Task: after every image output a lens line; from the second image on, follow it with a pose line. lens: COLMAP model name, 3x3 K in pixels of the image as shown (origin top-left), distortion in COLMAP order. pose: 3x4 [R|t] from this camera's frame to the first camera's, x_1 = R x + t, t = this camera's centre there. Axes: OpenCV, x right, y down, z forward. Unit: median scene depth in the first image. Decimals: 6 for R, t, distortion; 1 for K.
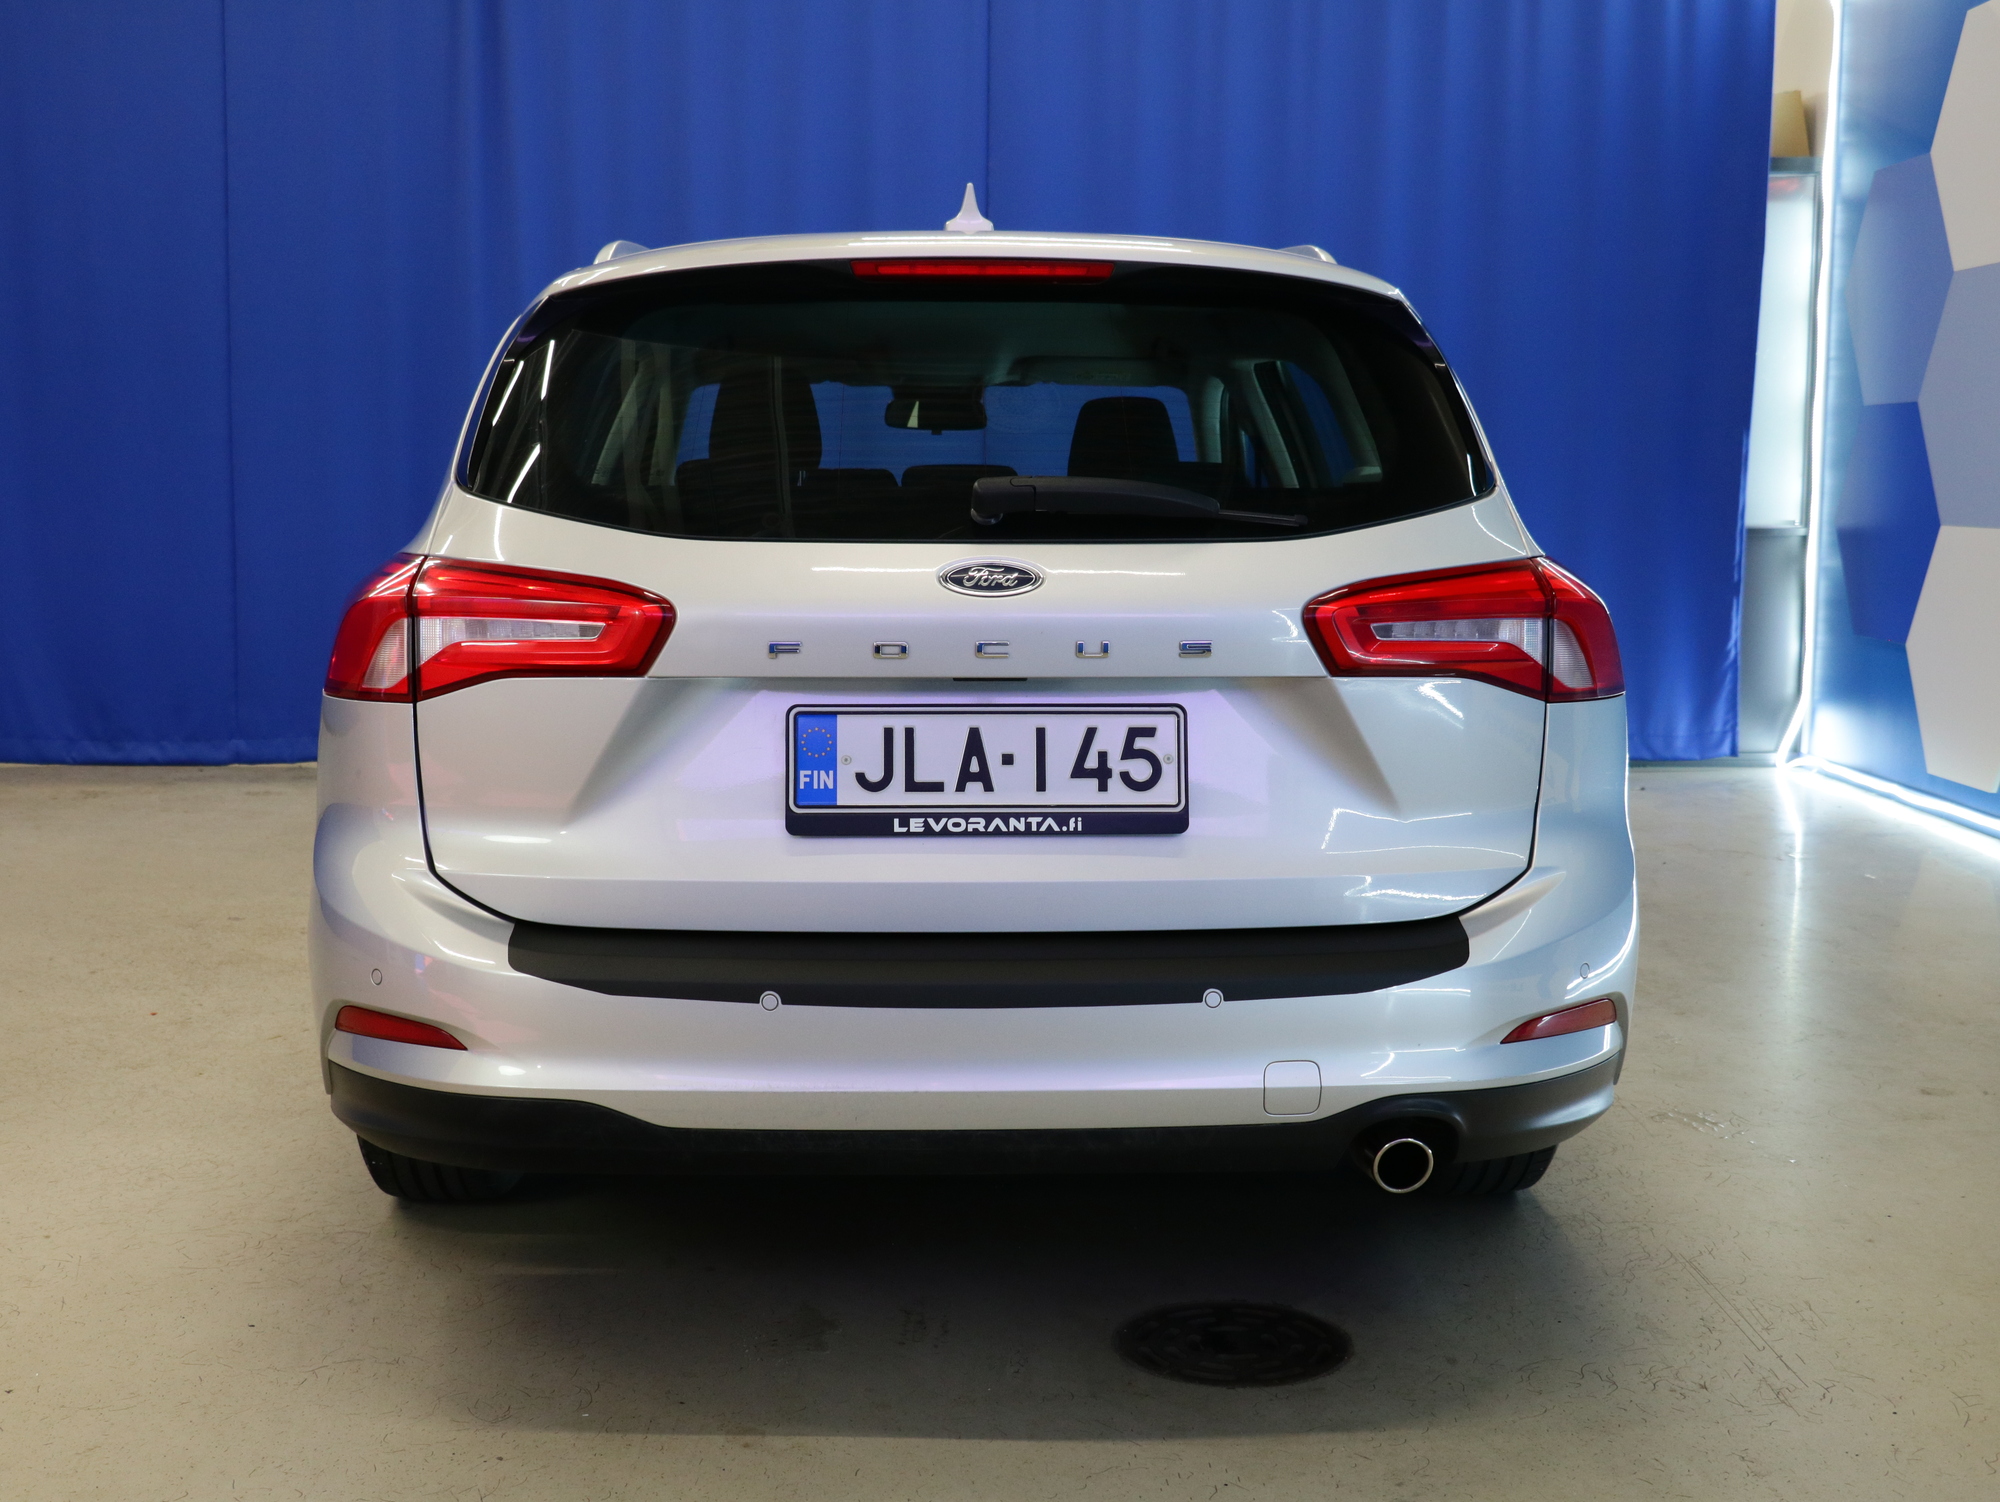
lens RADIAL K [[2304.0, 0, 1000.0], [0, 2304.0, 751.0], [0, 0, 1]] dist [-0.045803, 0.046049]
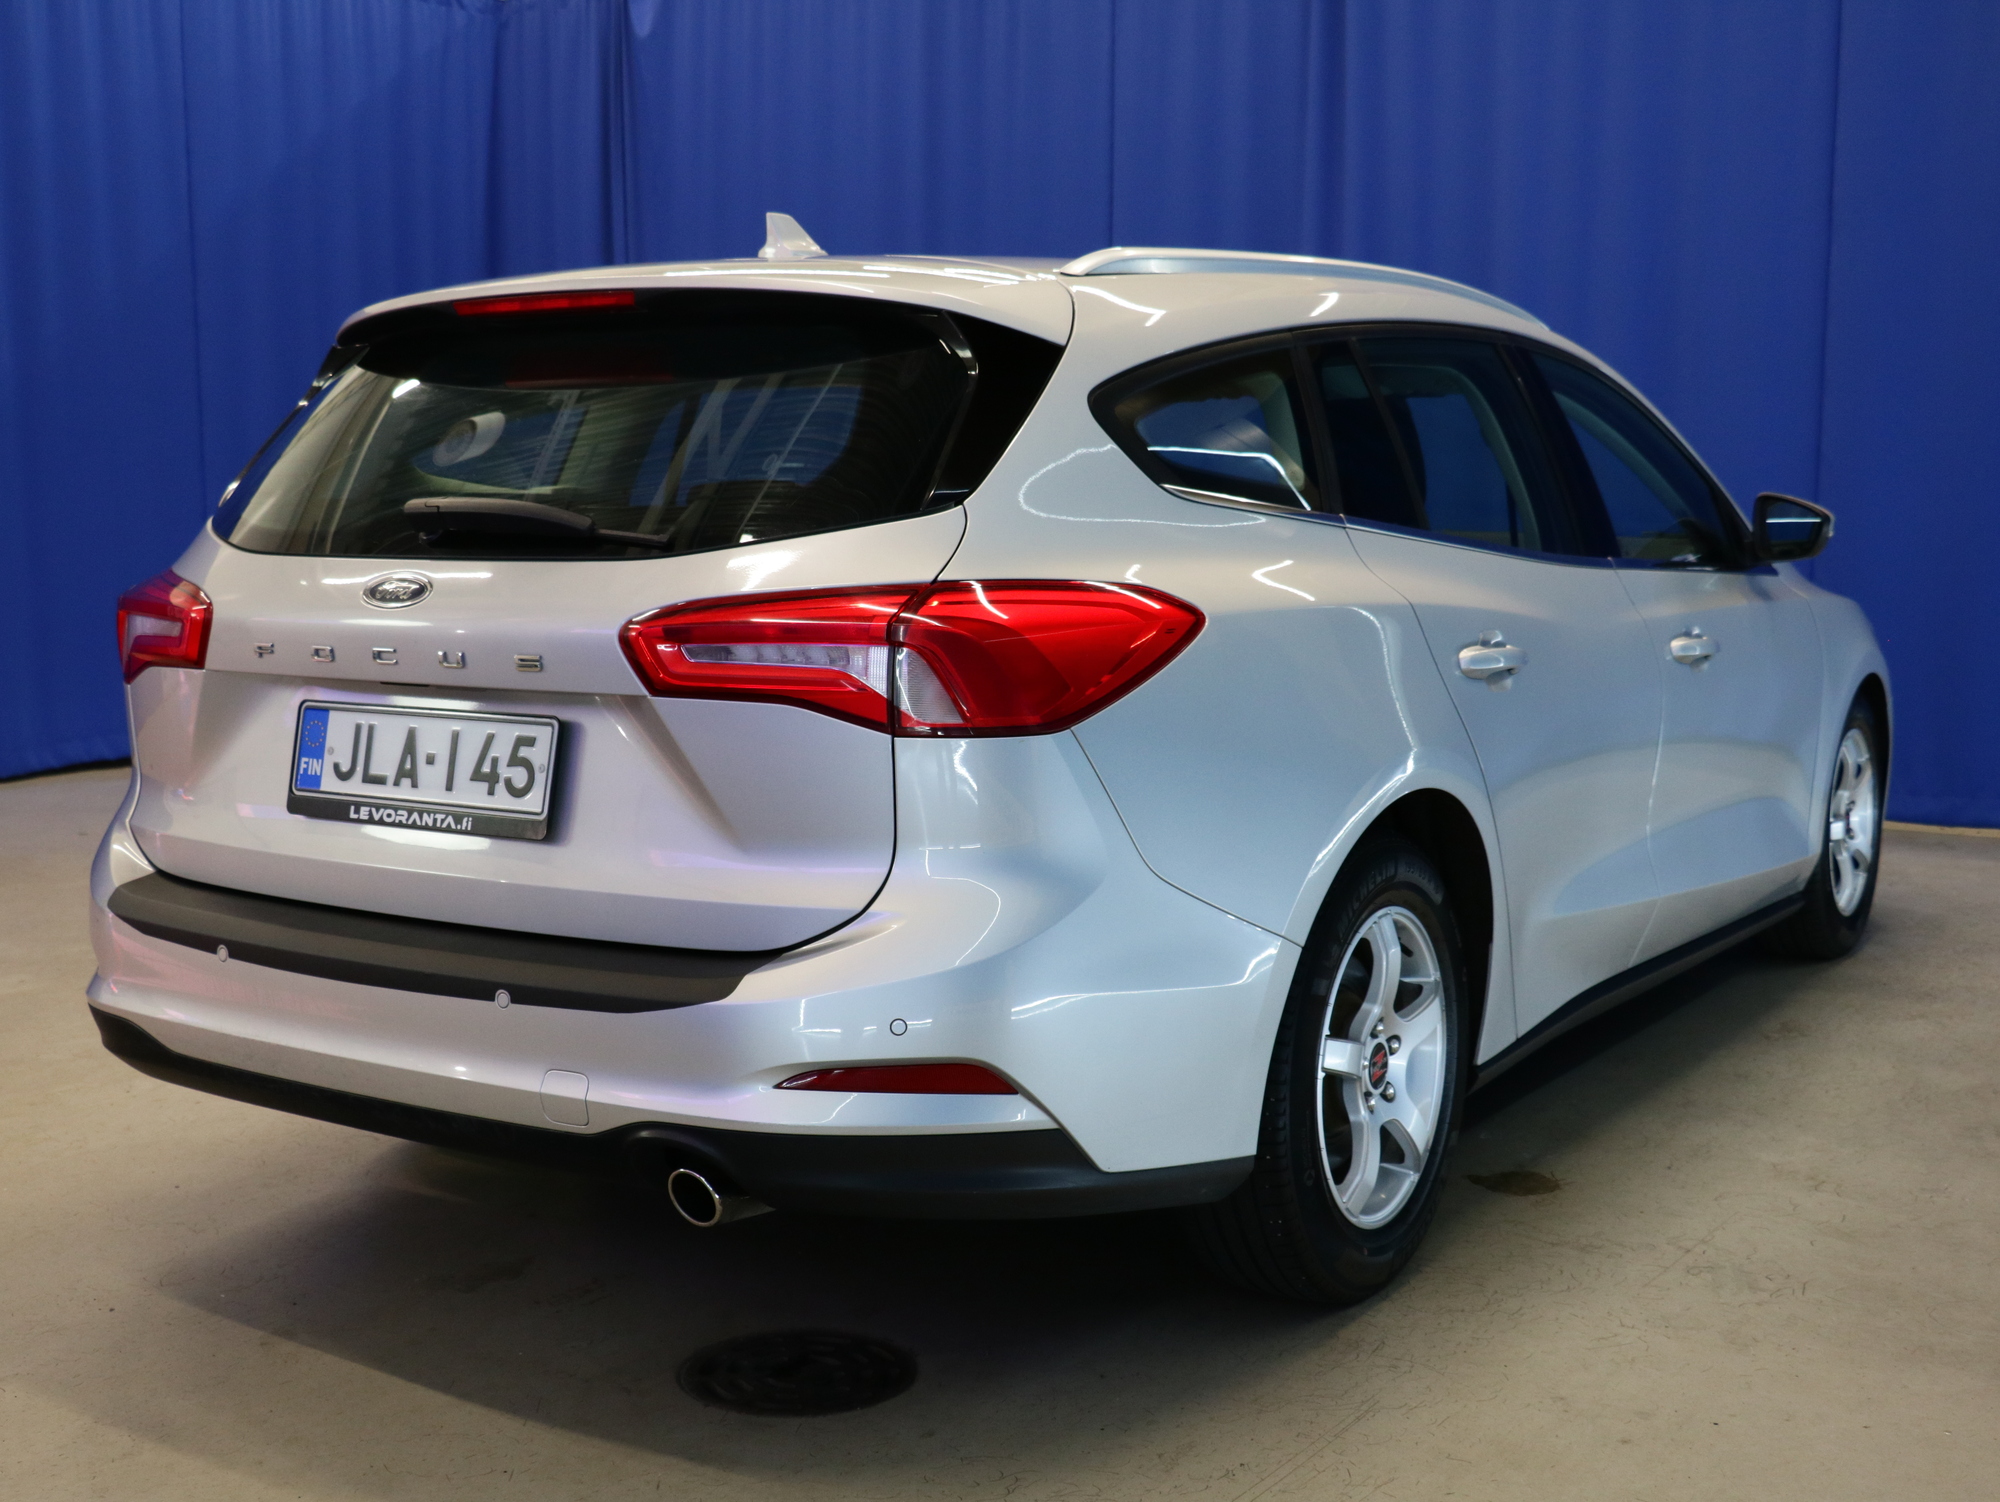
lens RADIAL K [[2304.0, 0, 1000.0], [0, 2304.0, 751.0], [0, 0, 1]] dist [-0.045803, 0.046049]
pose [[0.818170, 0.059566, -0.571882, 0.839346], [-0.065516, 0.997799, 0.010197, -0.028769], [0.571231, 0.029124, 0.820273, 0.267940]]
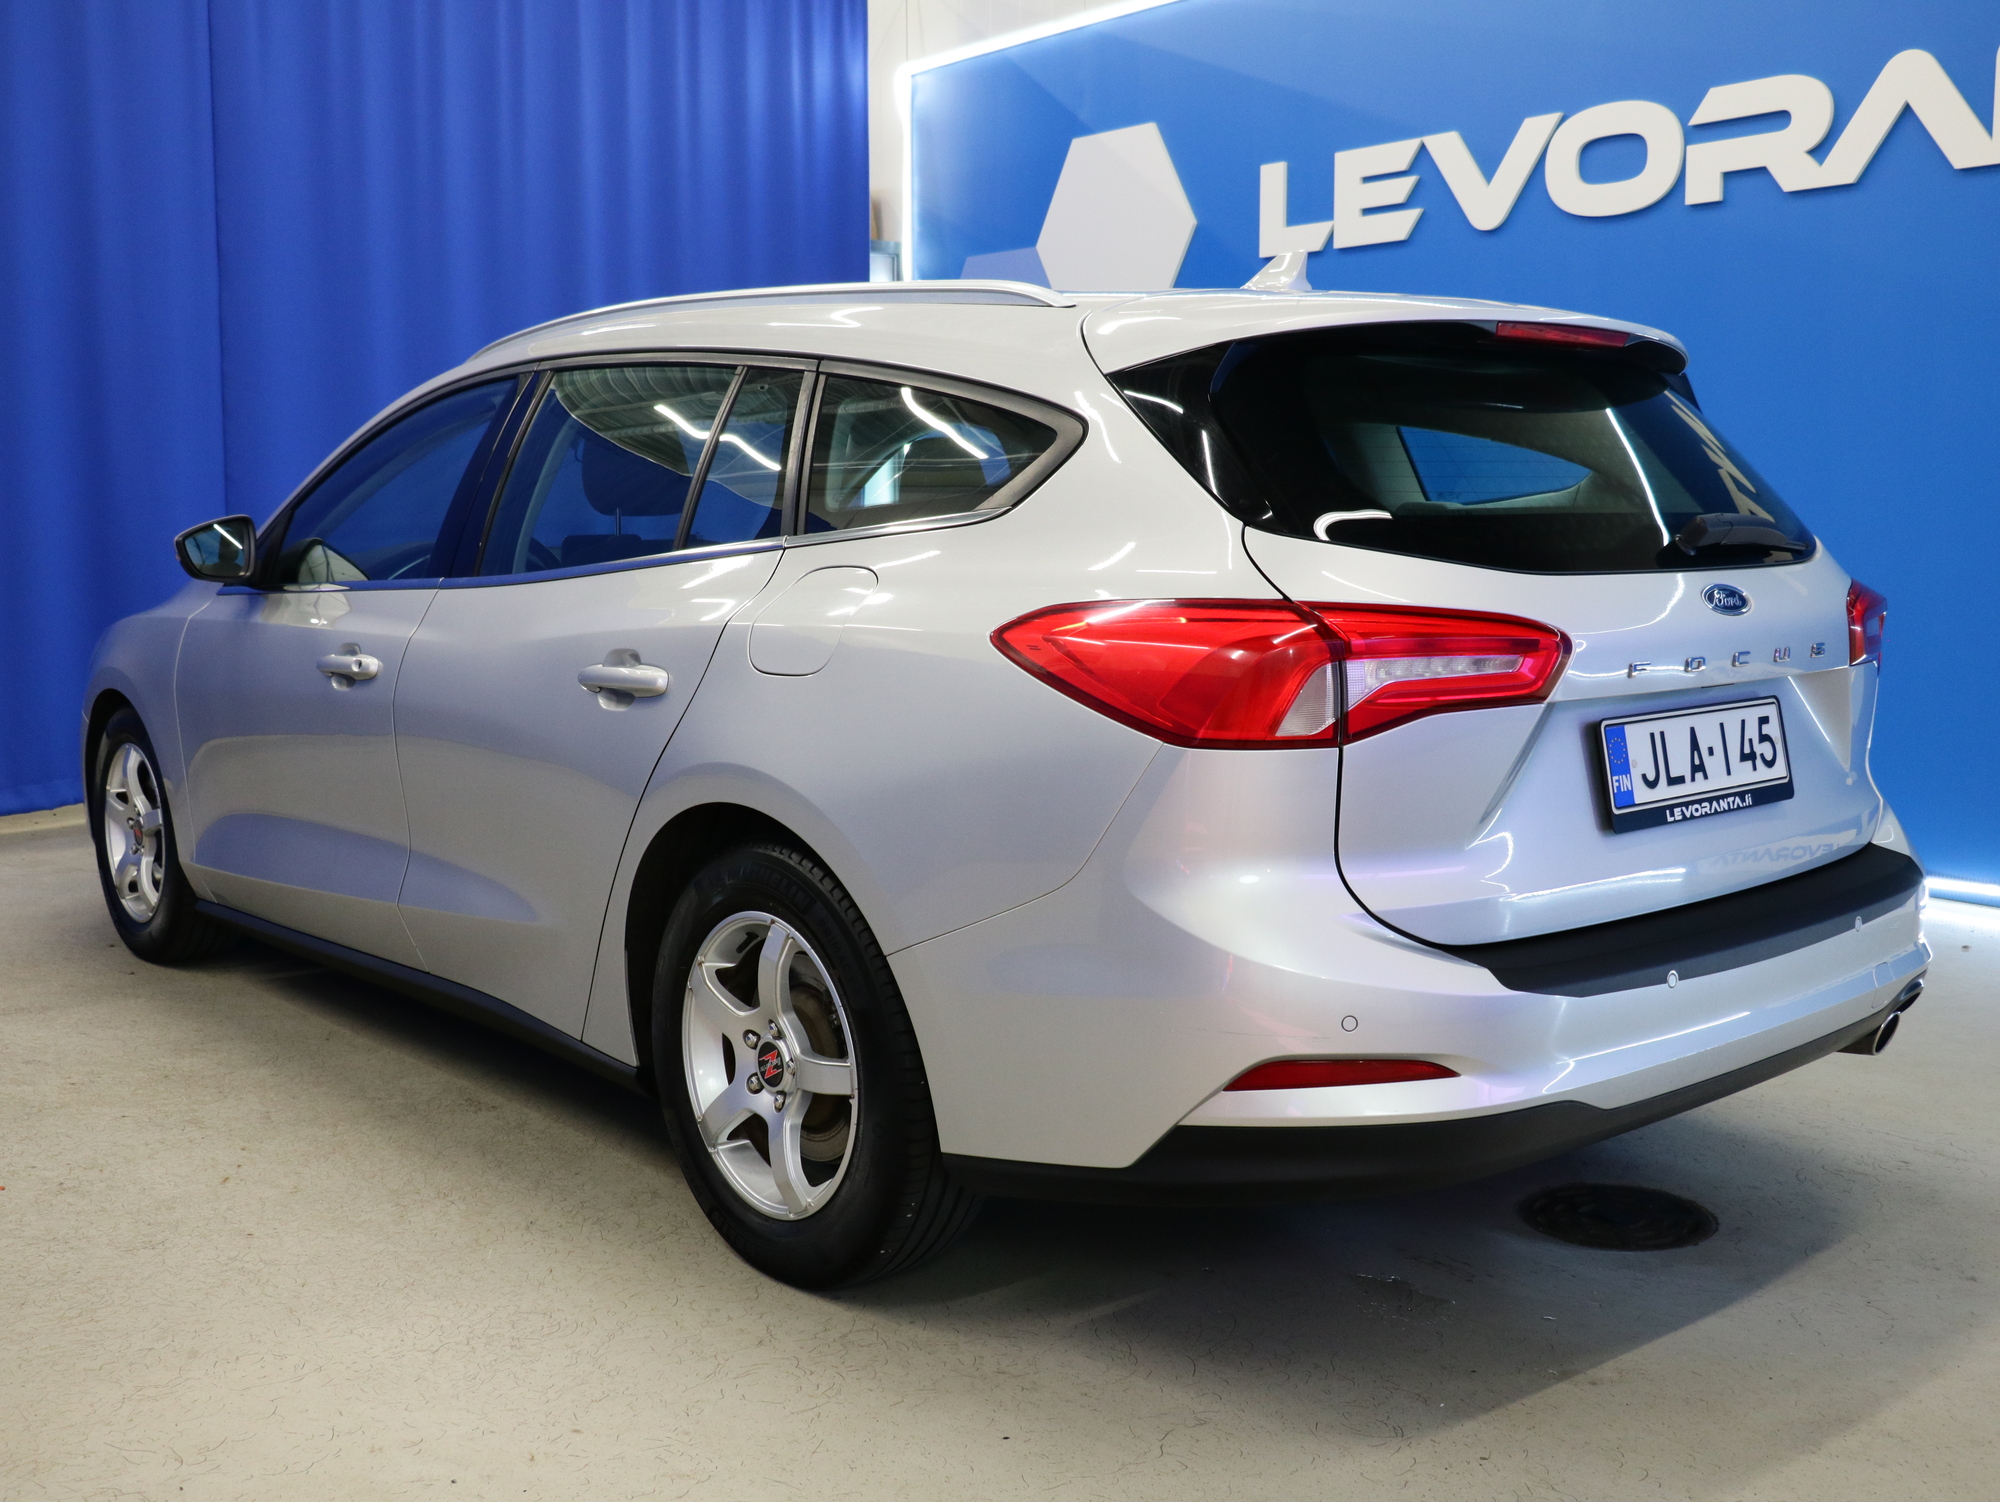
lens RADIAL K [[2022.5, 0, 1000.0], [0, 2022.5, 751.0], [0, 0, 1]] dist [-0.024603, -0.004318]
pose [[0.785110, -0.085272, 0.613458, -0.927260], [0.081858, 0.996074, 0.033693, -0.061887], [-0.613923, 0.023764, 0.789008, 0.402059]]
